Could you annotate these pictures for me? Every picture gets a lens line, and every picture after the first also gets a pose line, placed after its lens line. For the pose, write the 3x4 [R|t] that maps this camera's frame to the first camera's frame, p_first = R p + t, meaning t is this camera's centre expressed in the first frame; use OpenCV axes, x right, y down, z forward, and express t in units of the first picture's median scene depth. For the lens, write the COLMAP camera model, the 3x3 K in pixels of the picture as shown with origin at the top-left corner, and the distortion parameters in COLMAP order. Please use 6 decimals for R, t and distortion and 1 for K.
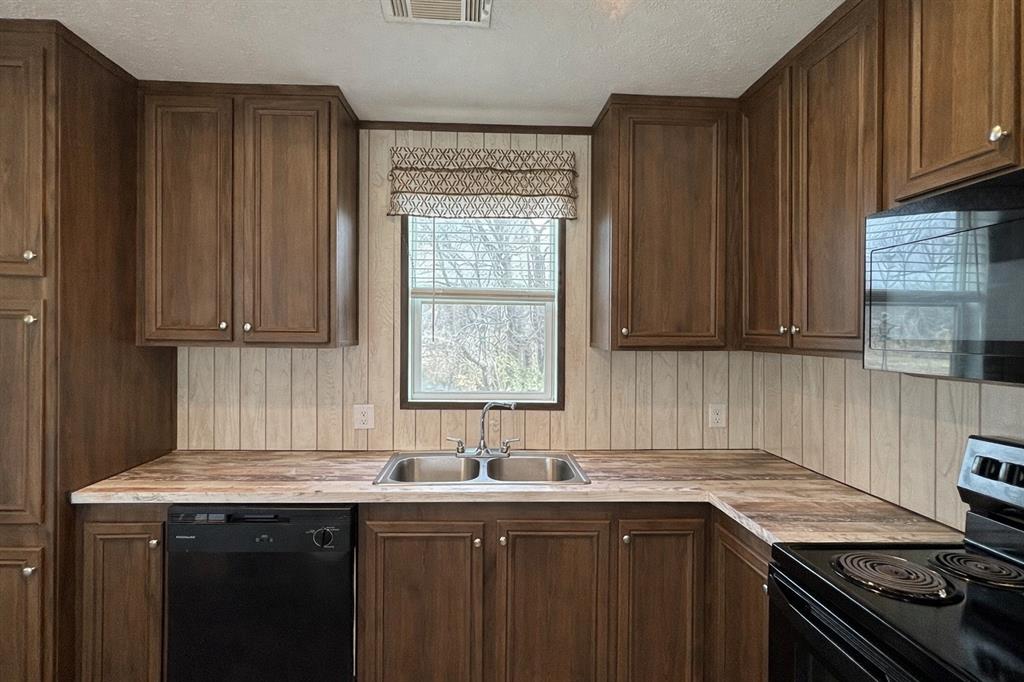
lens RADIAL K [[495.5, 0, 512.0], [0, 495.5, 341.0], [0, 0, 1]] dist [0.001063, -0.000251]
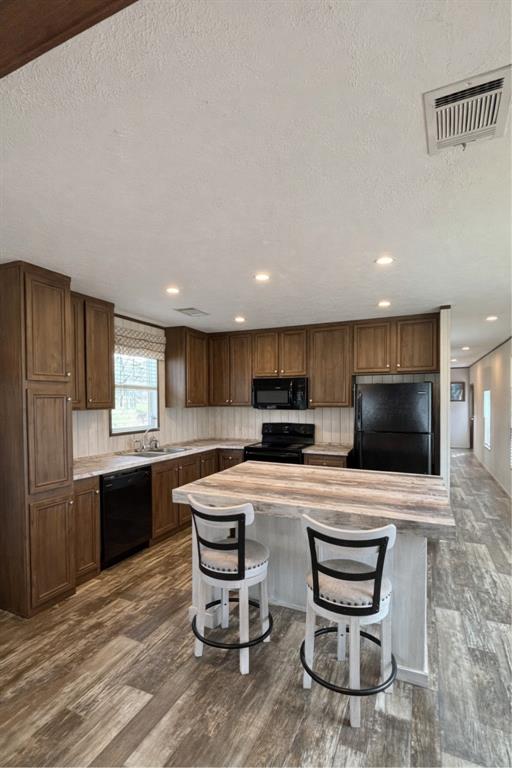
lens RADIAL K [[380.0, 0, 254.8], [0, 380.0, 404.3], [0, 0, 1]] dist [0.000070, -0.000351]
pose [[0.453017, -0.024067, 0.891177, -1.606761], [0.016937, 0.999687, 0.018388, -0.036002], [-0.891341, 0.006764, 0.453283, -0.416921]]
